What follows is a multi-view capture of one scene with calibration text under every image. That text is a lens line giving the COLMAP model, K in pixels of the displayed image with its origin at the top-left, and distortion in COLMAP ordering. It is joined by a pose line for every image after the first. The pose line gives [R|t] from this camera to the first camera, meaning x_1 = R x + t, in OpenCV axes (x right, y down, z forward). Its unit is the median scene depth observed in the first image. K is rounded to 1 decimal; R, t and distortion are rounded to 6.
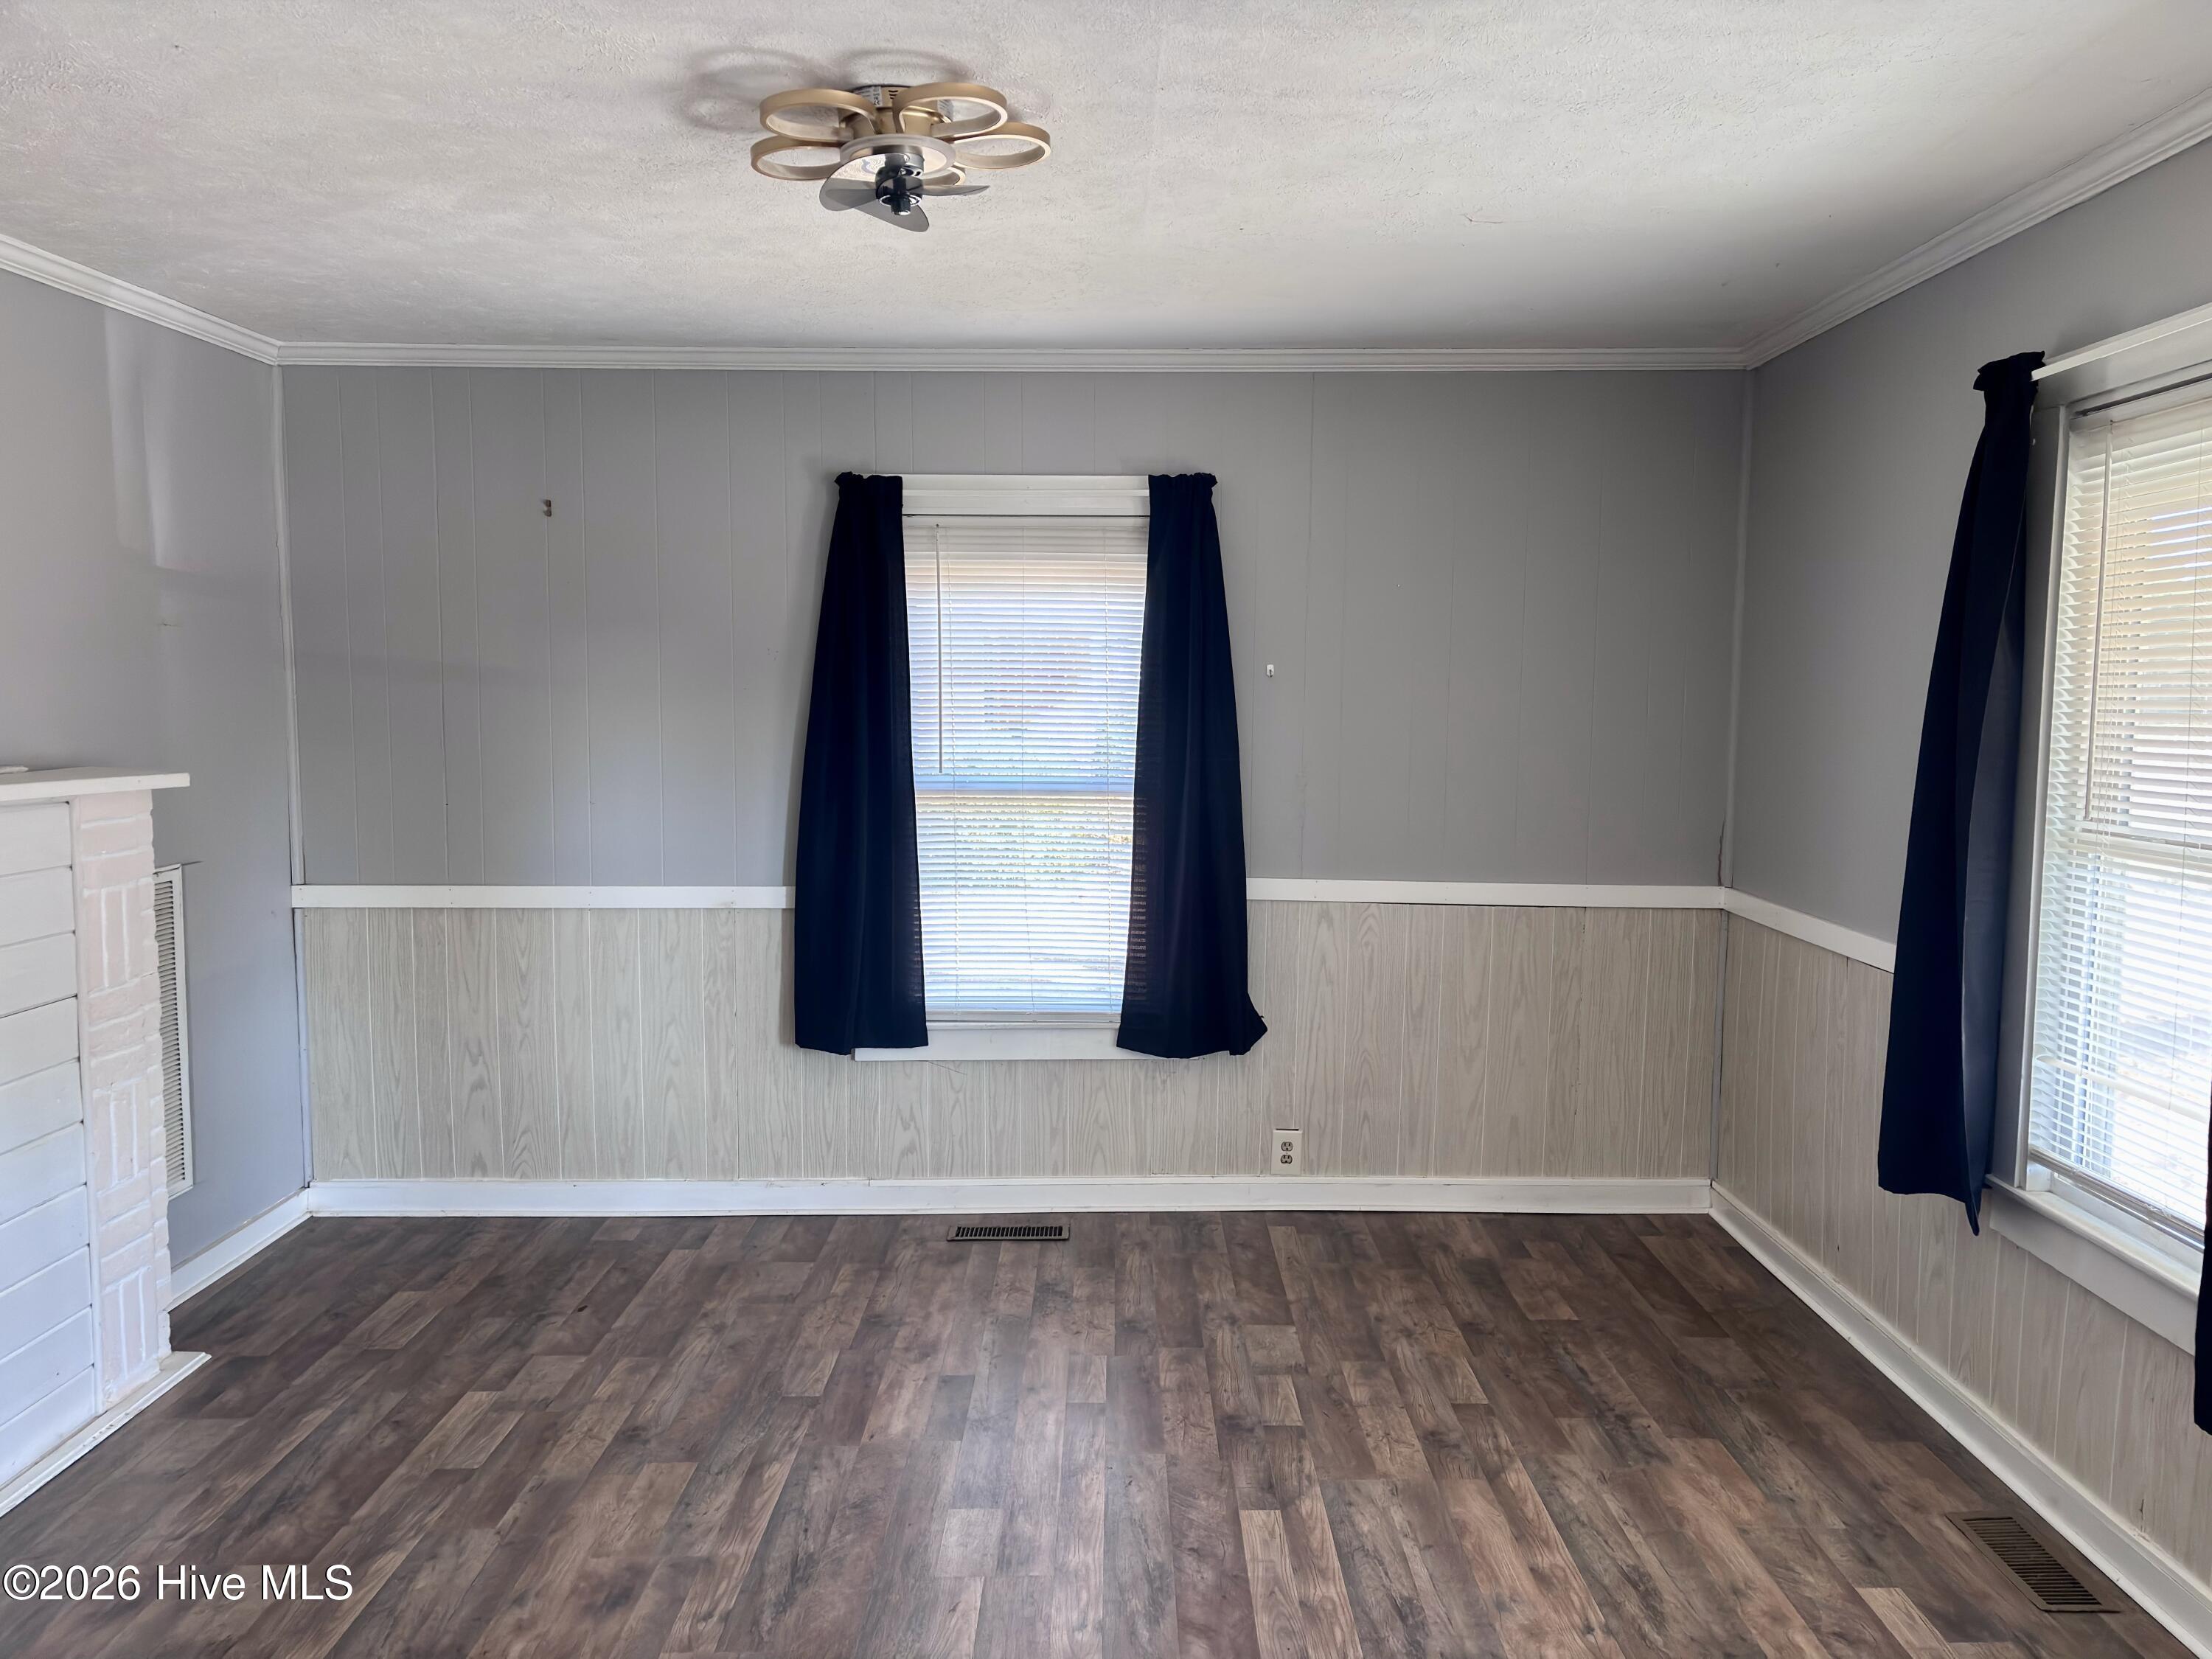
lens RADIAL K [[1670.5, 0, 1121.0], [0, 1670.5, 836.8], [0, 0, 1]] dist [0.060357, -0.062400]
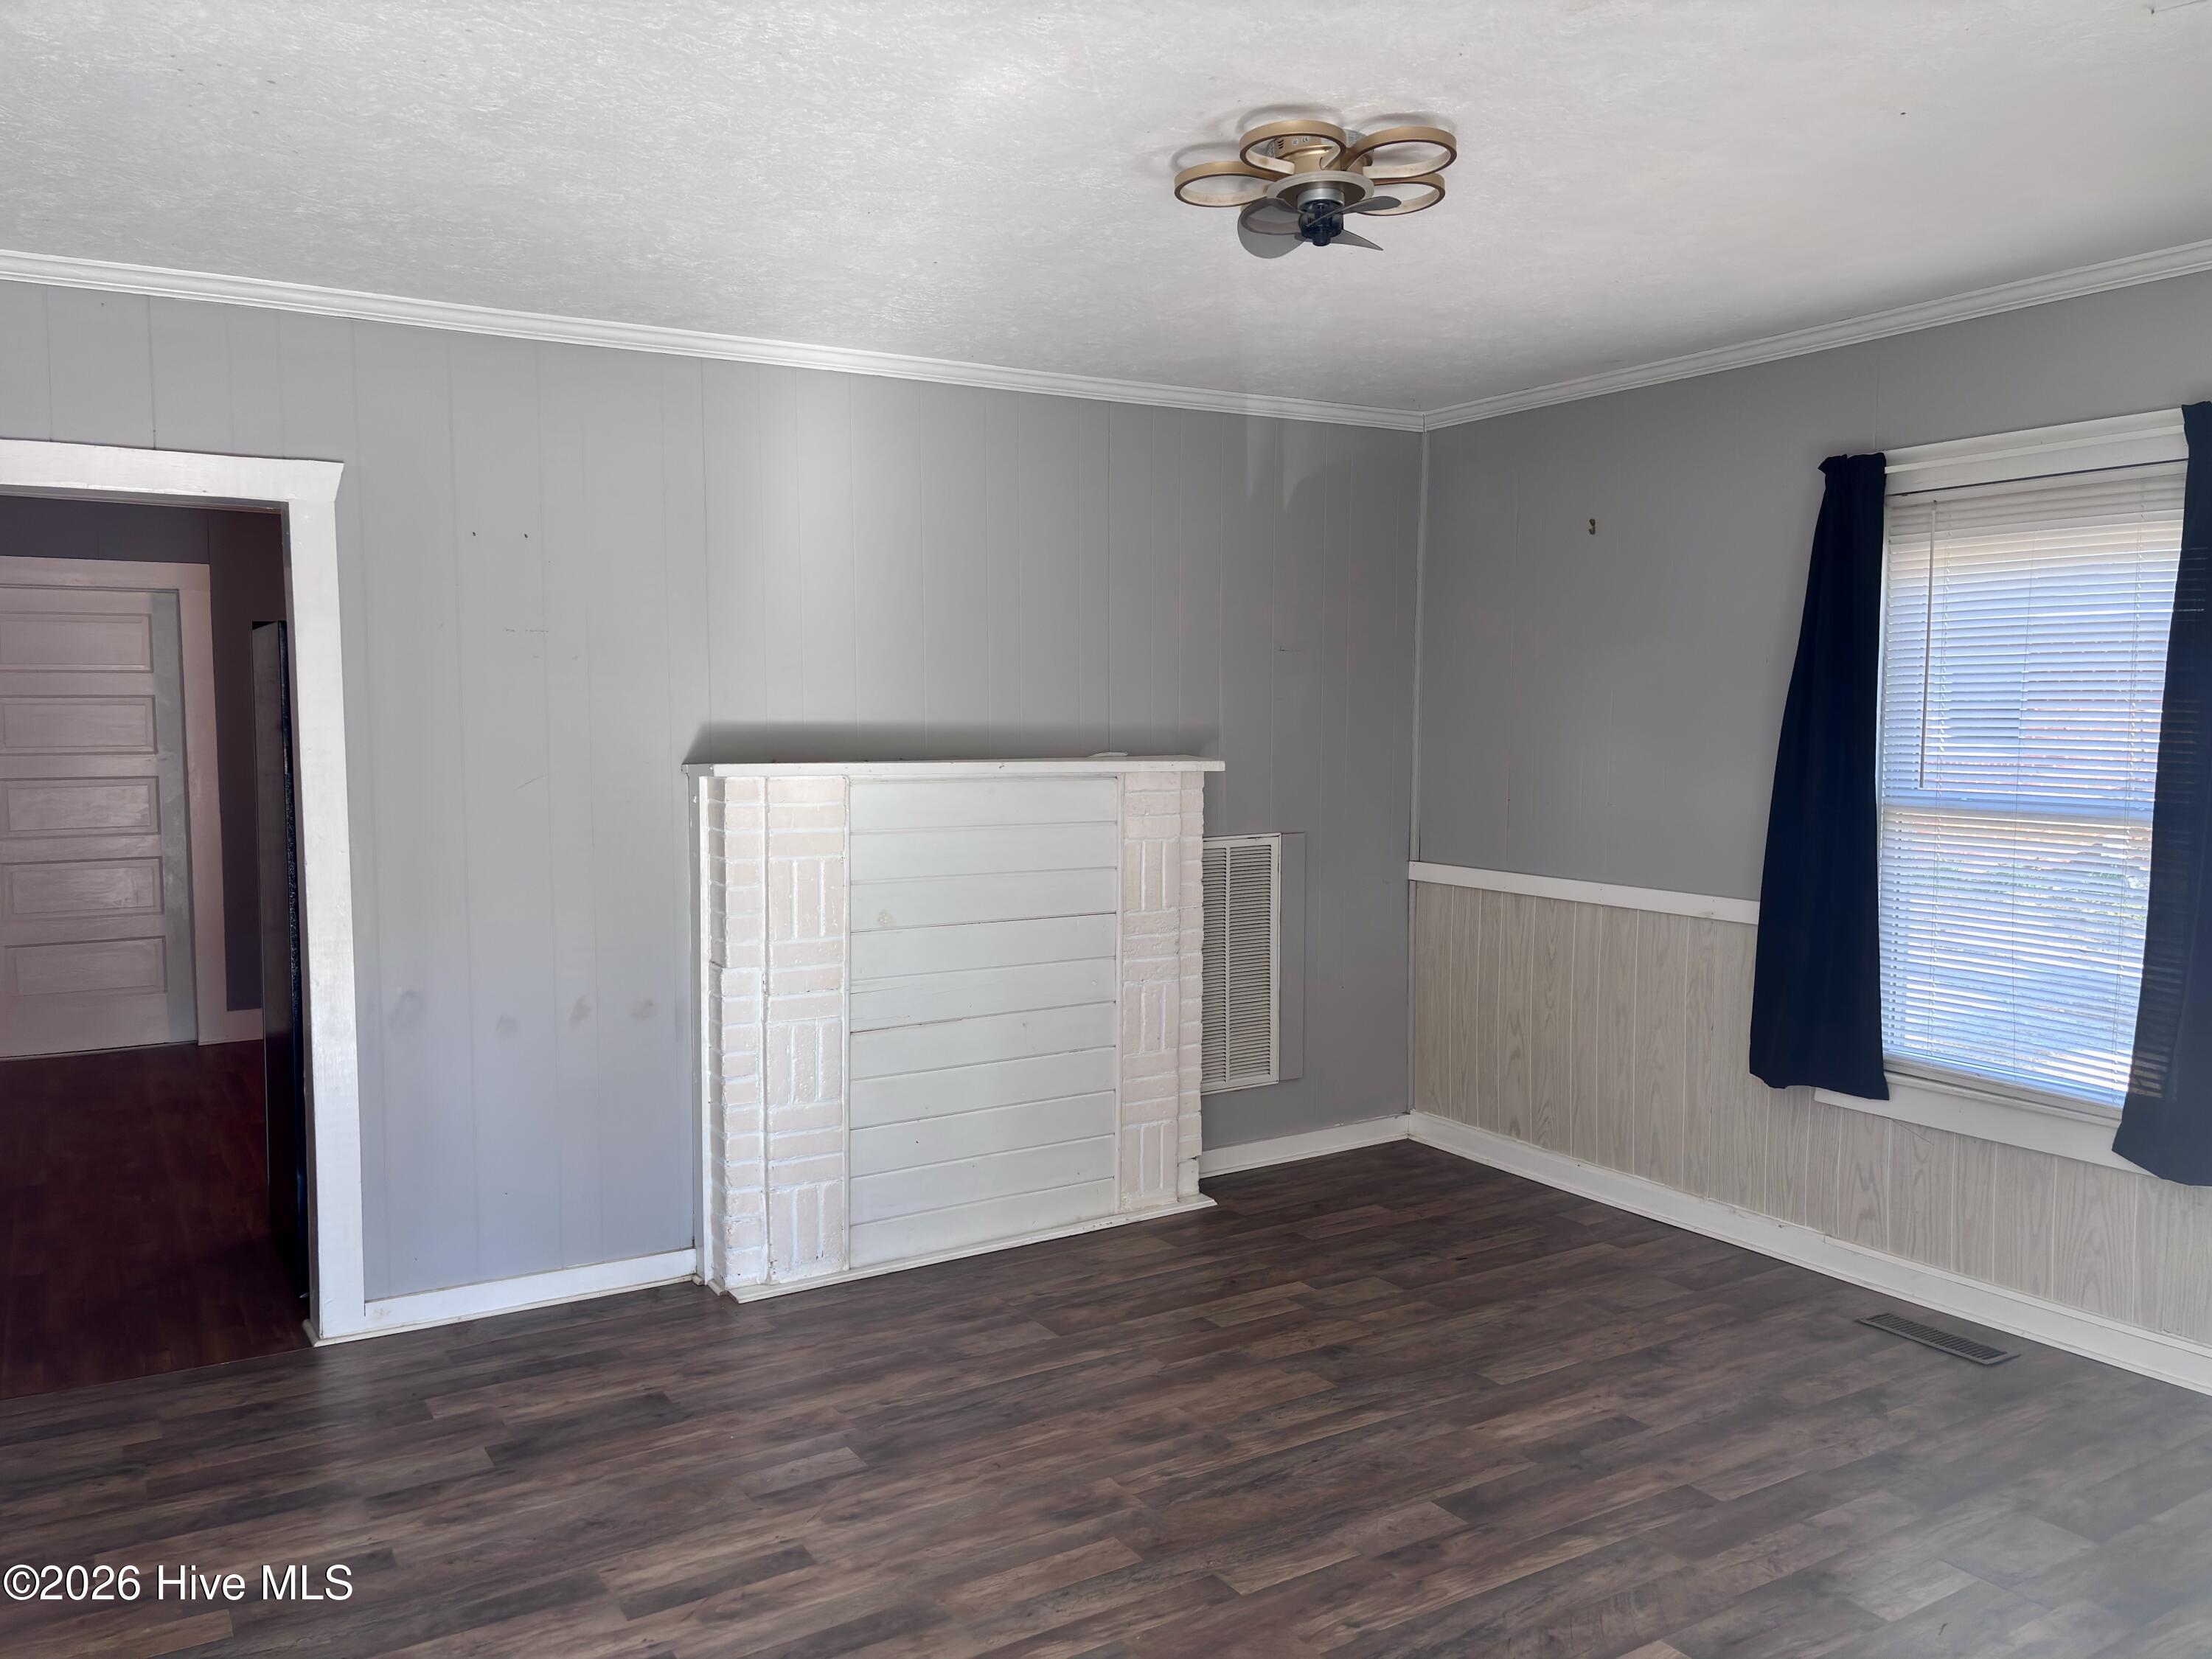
lens RADIAL K [[1670.5, 0, 1122.2], [0, 1670.5, 821.0], [0, 0, 1]] dist [0.060357, -0.062400]
pose [[0.529155, 0.055246, -0.846725, 0.463059], [-0.072909, 0.997148, 0.019496, -0.008876], [0.845387, 0.051417, 0.531674, 0.212735]]
